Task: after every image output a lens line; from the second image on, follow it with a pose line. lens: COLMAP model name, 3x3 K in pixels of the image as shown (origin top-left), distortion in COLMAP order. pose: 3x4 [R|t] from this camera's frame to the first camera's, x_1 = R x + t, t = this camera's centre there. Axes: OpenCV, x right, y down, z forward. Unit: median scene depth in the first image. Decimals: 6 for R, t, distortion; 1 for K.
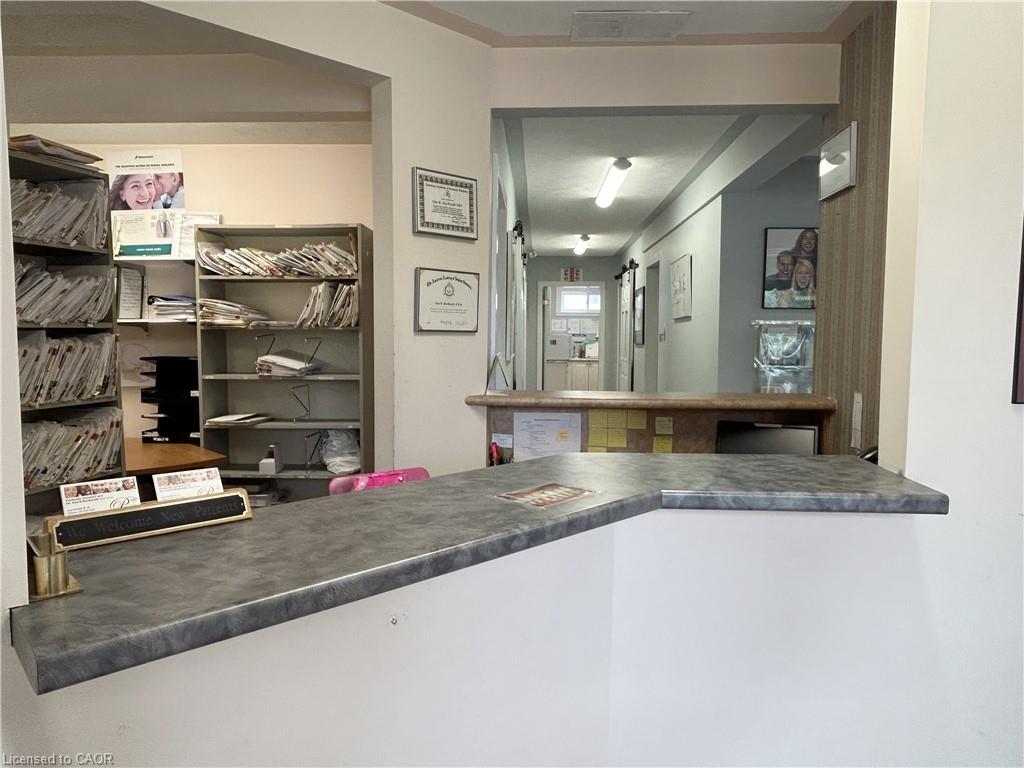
lens RADIAL K [[689.6, 0, 513.7], [0, 689.6, 381.3], [0, 0, 1]] dist [-0.001908, 0.000063]
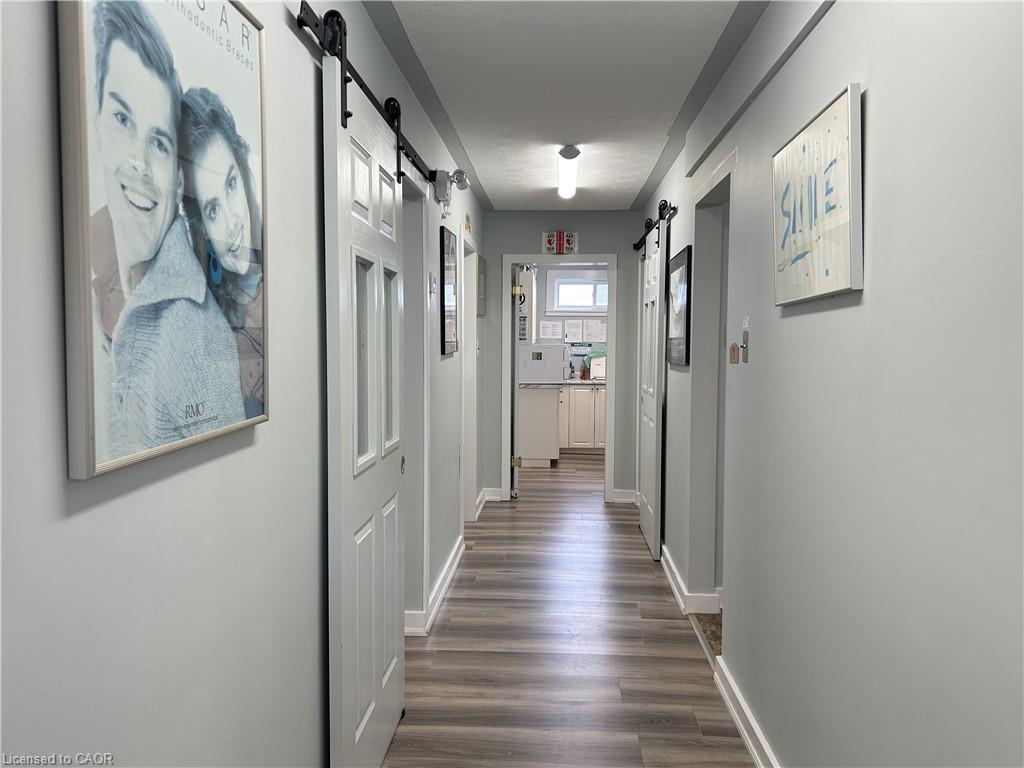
lens RADIAL K [[775.4, 0, 511.1], [0, 775.4, 384.9], [0, 0, 1]] dist [0.030436, -0.032789]
pose [[0.999820, 0.002767, -0.018761, 0.057176], [-0.003018, 0.999906, -0.013369, -0.024918], [0.018723, 0.013423, 0.999735, 0.349644]]
